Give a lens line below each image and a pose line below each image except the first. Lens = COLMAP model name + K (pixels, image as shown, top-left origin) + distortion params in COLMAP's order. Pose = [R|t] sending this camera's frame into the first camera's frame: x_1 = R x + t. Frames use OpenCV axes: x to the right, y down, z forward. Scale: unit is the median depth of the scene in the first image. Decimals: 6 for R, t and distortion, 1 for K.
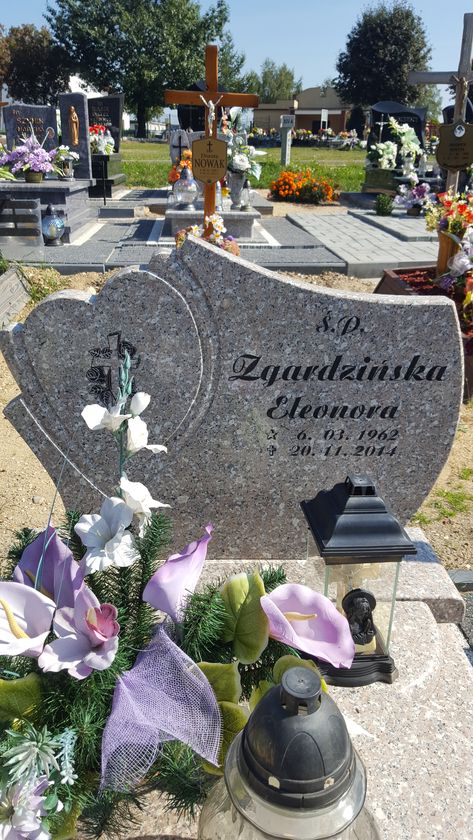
lens RADIAL K [[765.1, 0, 241.3], [0, 765.1, 421.8], [0, 0, 1]] dist [0.129927, -0.078164]
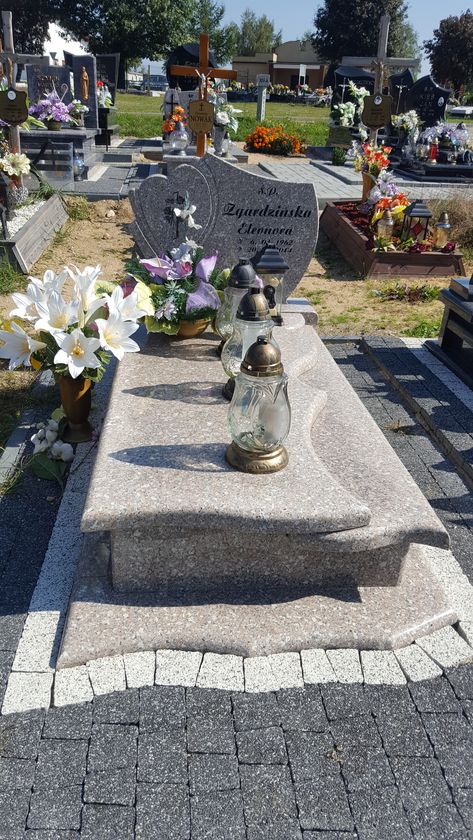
lens RADIAL K [[765.1, 0, 231.2], [0, 765.1, 418.3], [0, 0, 1]] dist [0.129927, -0.078164]
pose [[0.999624, 0.016199, 0.022124, -0.005028], [-0.017237, 0.998719, 0.047568, 0.076545], [-0.021325, -0.047931, 0.998623, -0.237667]]
